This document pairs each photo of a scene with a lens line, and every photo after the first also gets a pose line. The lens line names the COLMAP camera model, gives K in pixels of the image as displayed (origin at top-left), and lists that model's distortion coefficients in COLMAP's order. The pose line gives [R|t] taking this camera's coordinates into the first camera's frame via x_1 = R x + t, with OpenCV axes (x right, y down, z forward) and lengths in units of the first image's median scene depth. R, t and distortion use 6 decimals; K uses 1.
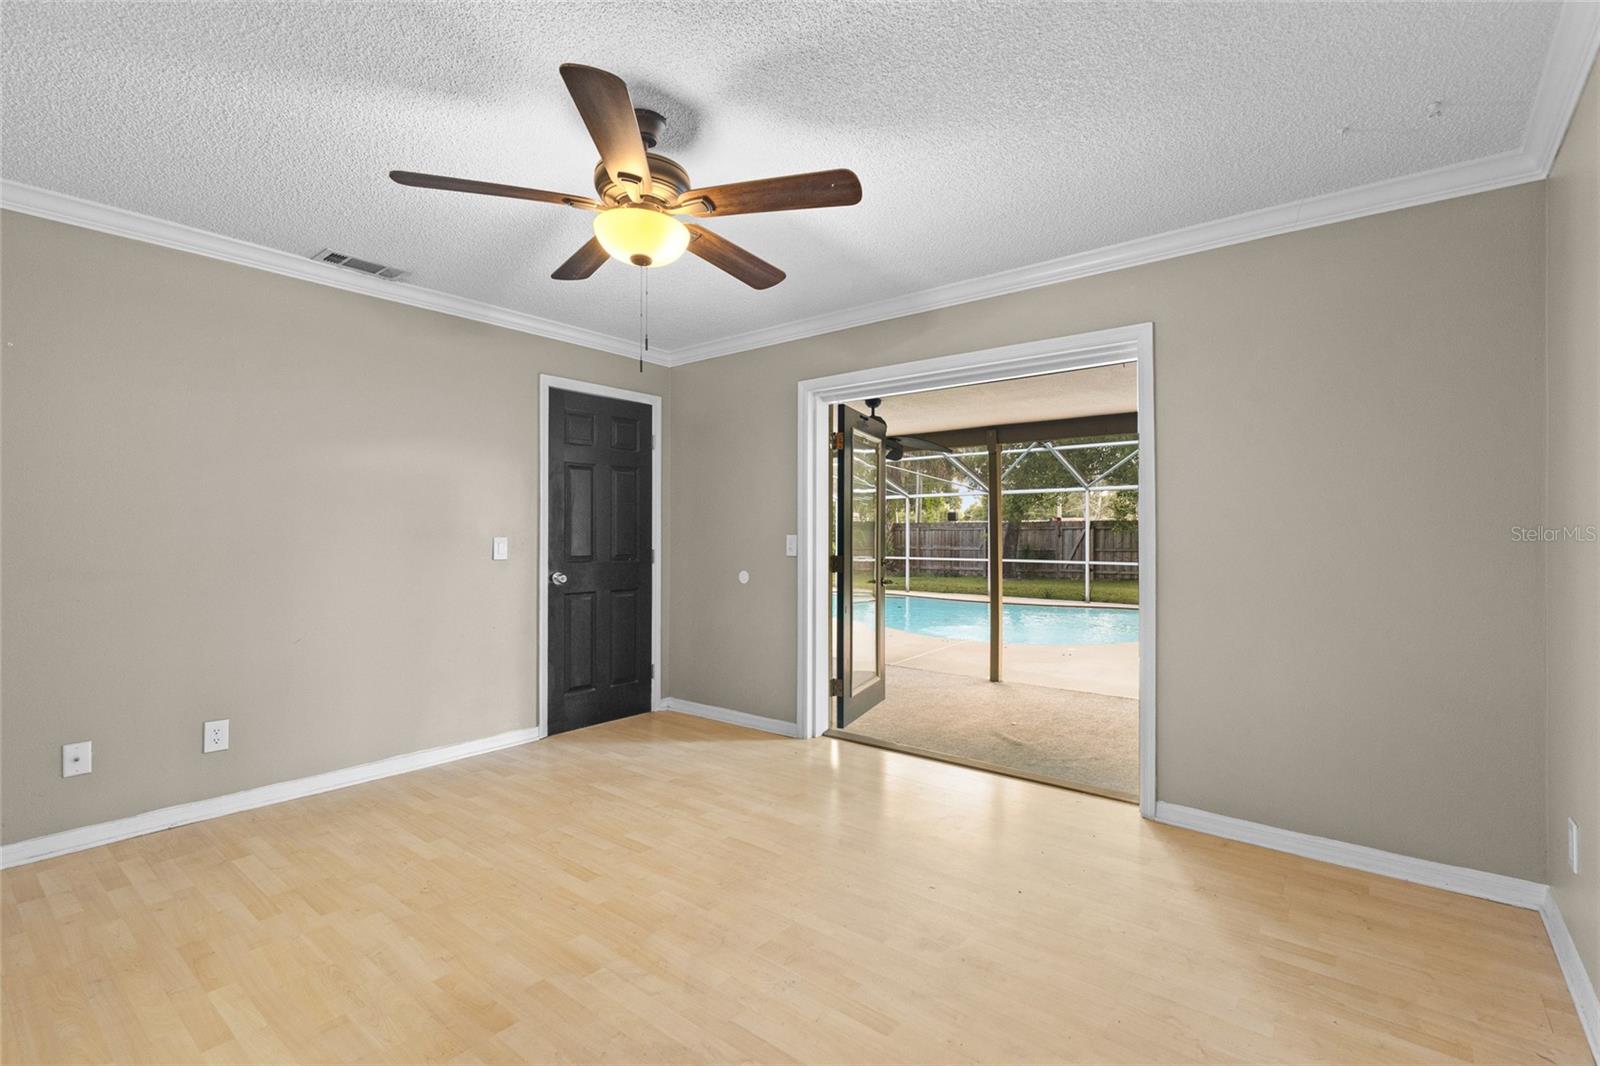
lens RADIAL K [[729.9, 0, 802.5], [0, 729.9, 525.8], [0, 0, 1]] dist [0.012617, -0.002512]
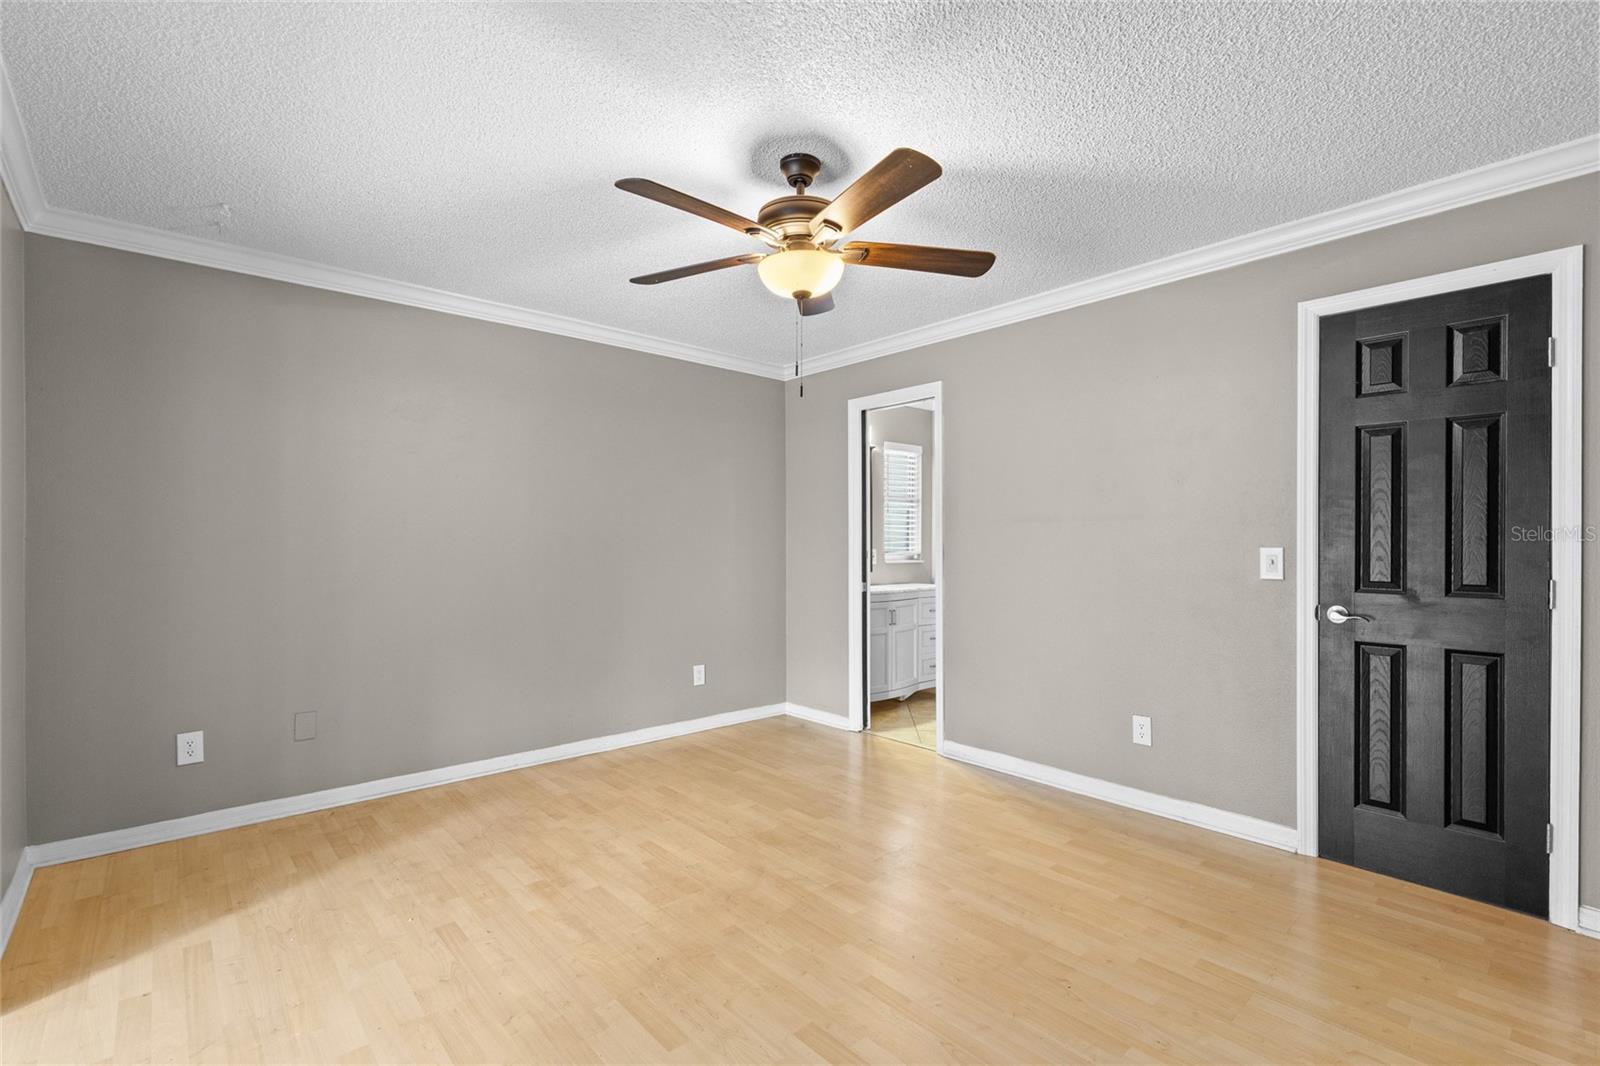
lens RADIAL K [[729.9, 0, 799.7], [0, 729.9, 542.5], [0, 0, 1]] dist [0.012617, -0.002512]
pose [[-0.986681, -0.001844, 0.162657, -0.408791], [-0.005086, 0.999797, -0.019517, 0.029497], [-0.162588, -0.020084, -0.986490, 2.144626]]
